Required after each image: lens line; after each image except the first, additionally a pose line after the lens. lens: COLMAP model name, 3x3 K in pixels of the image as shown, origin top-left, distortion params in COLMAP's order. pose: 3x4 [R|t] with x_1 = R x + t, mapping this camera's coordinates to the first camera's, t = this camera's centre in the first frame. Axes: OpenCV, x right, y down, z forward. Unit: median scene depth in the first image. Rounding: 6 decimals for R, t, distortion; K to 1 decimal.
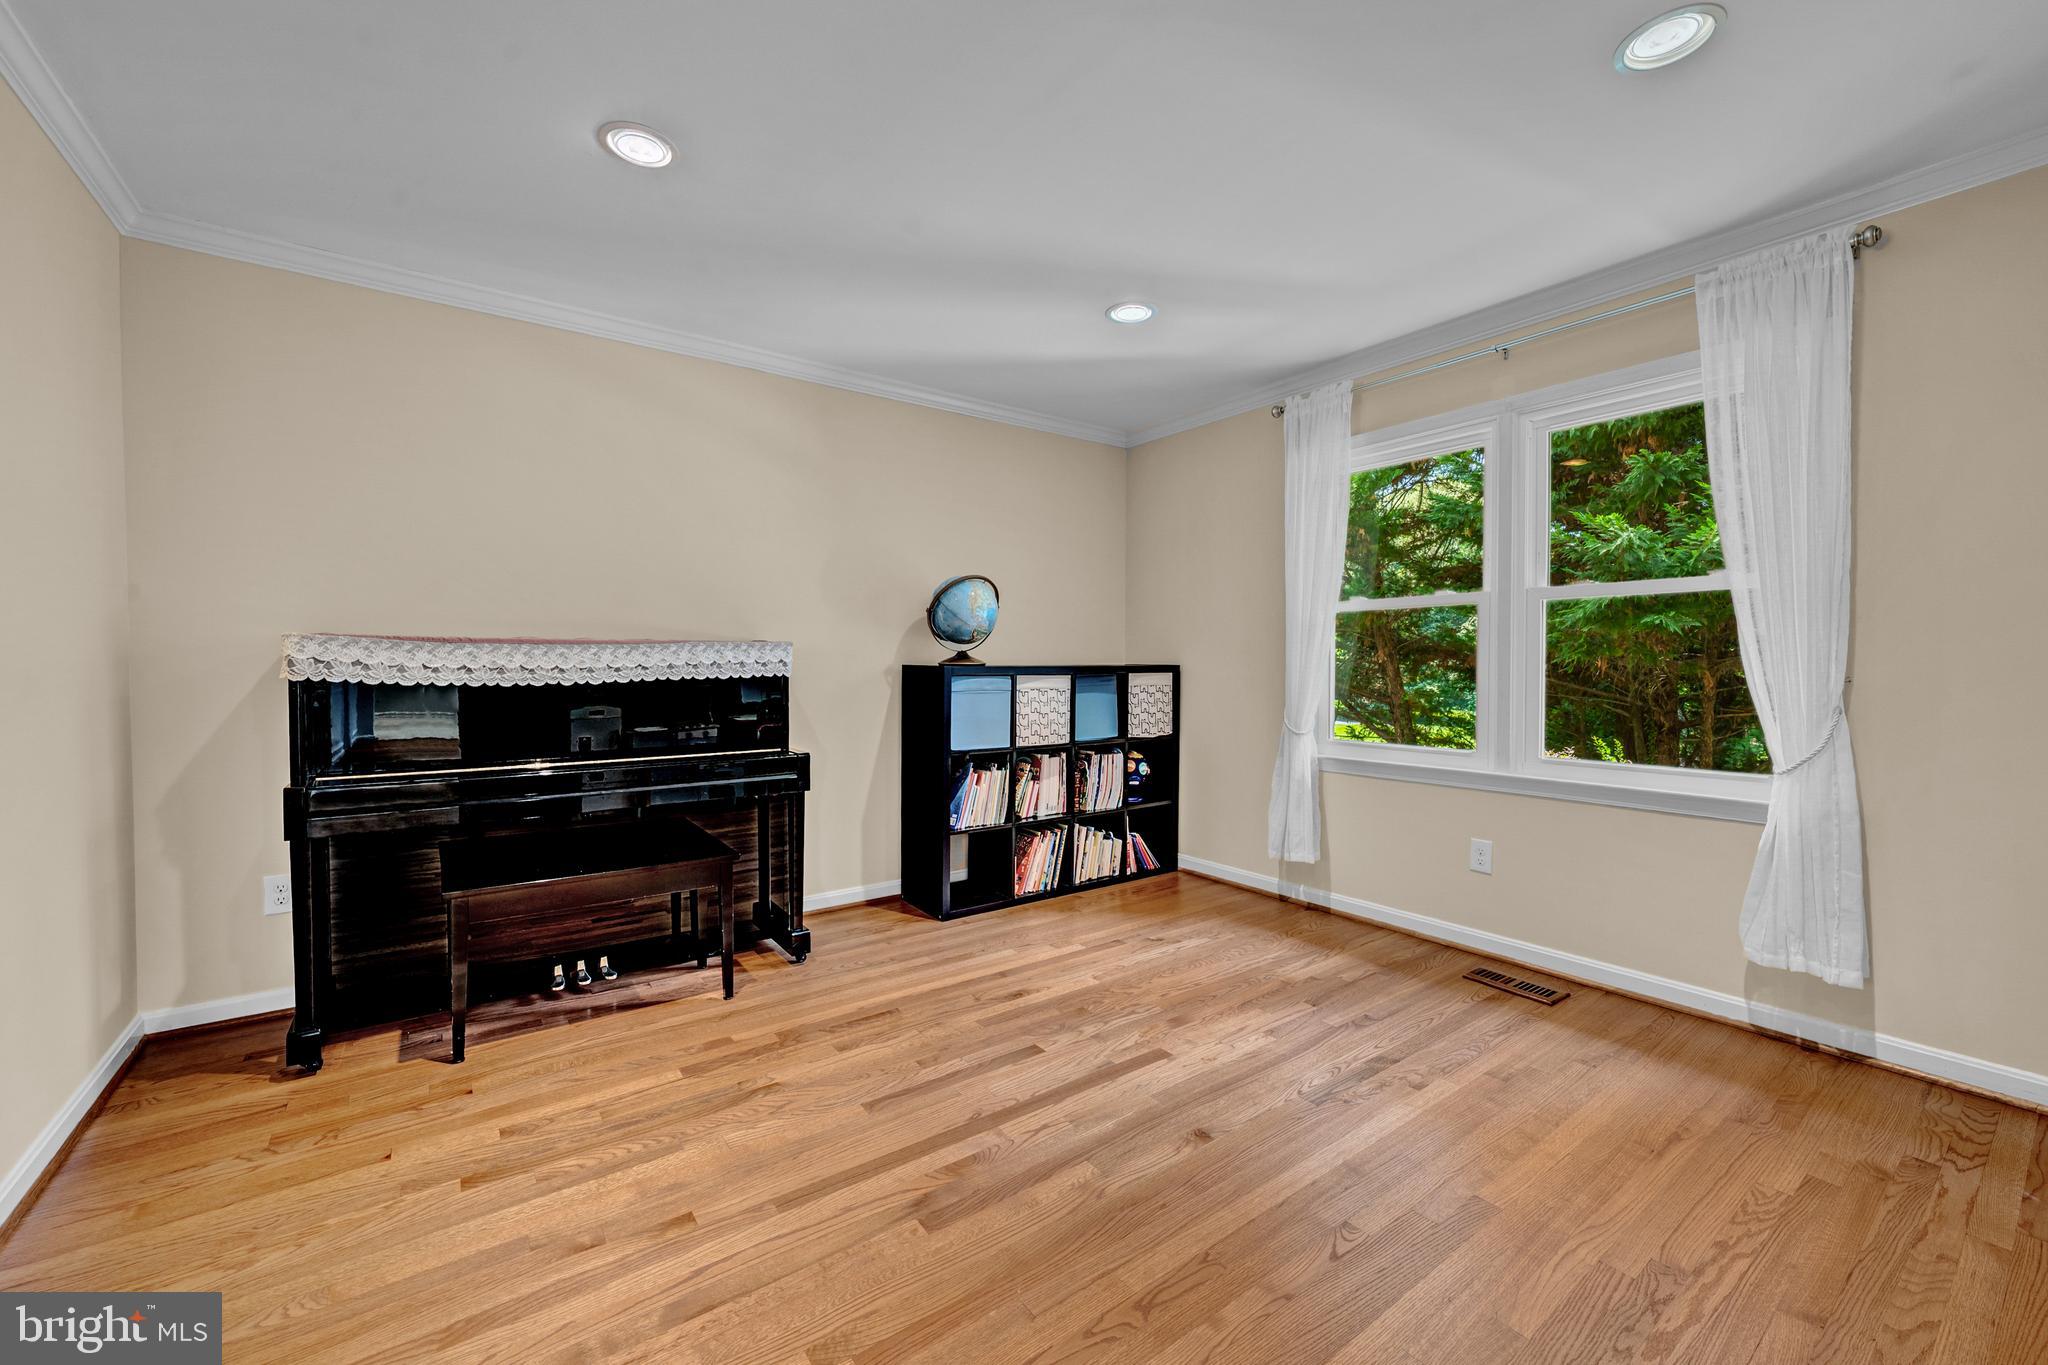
lens RADIAL K [[794.3, 0, 1024.0], [0, 794.3, 682.5], [0, 0, 1]] dist [0.000567, 0.000019]
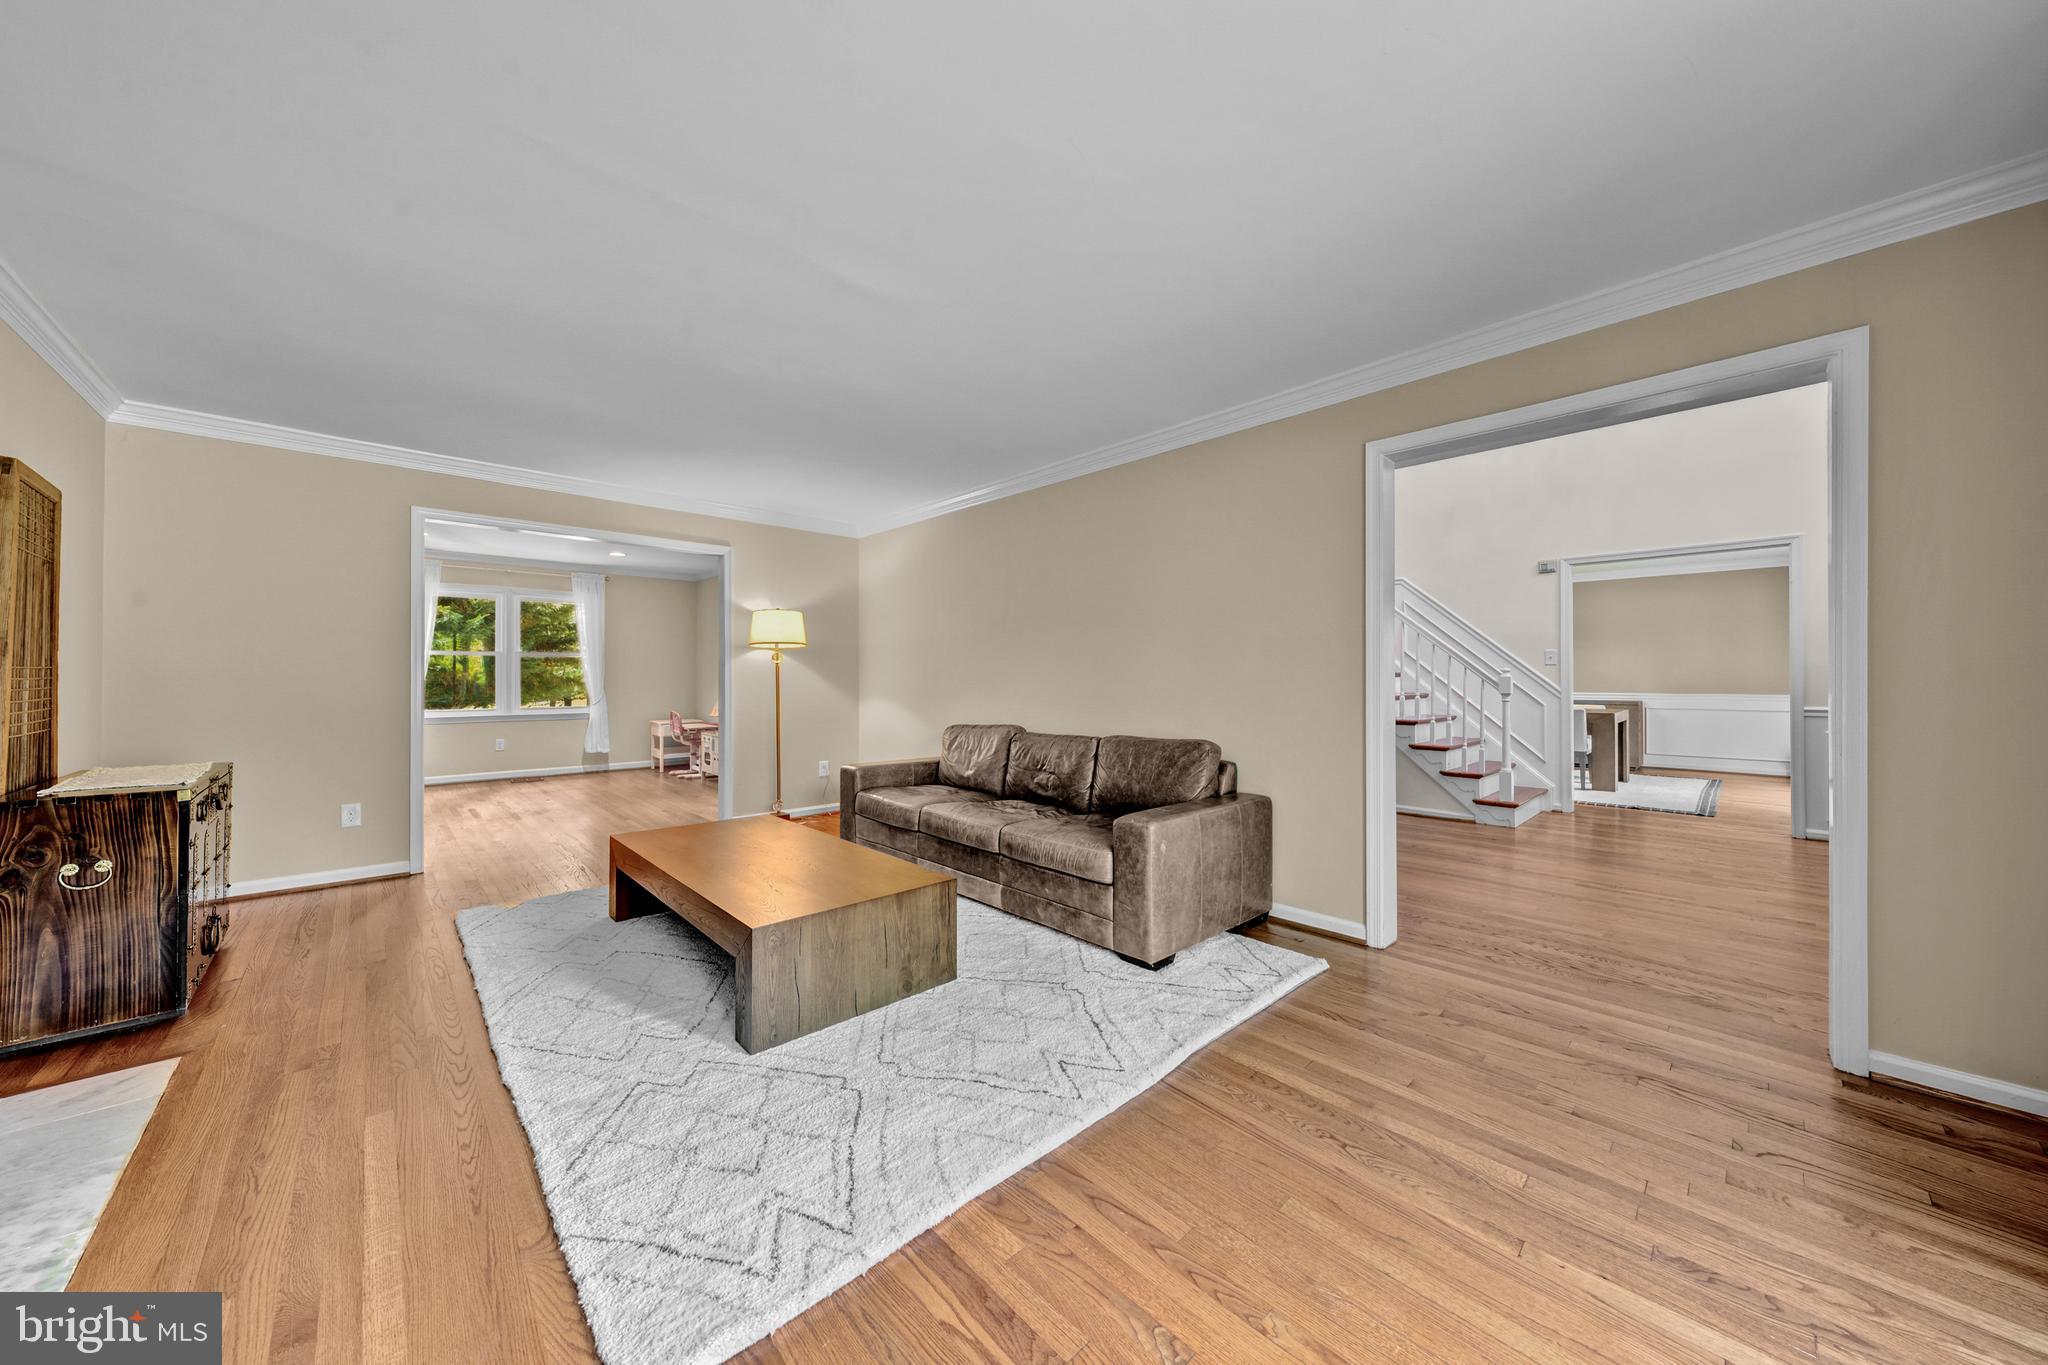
lens RADIAL K [[699.9, 0, 1024.0], [0, 699.9, 682.5], [0, 0, 1]] dist [0.000110, -0.000021]
pose [[-0.120798, -0.002662, 0.992674, -2.579508], [0.017972, 0.999827, 0.004868, 0.026033], [-0.992514, 0.018428, -0.120729, -0.669767]]
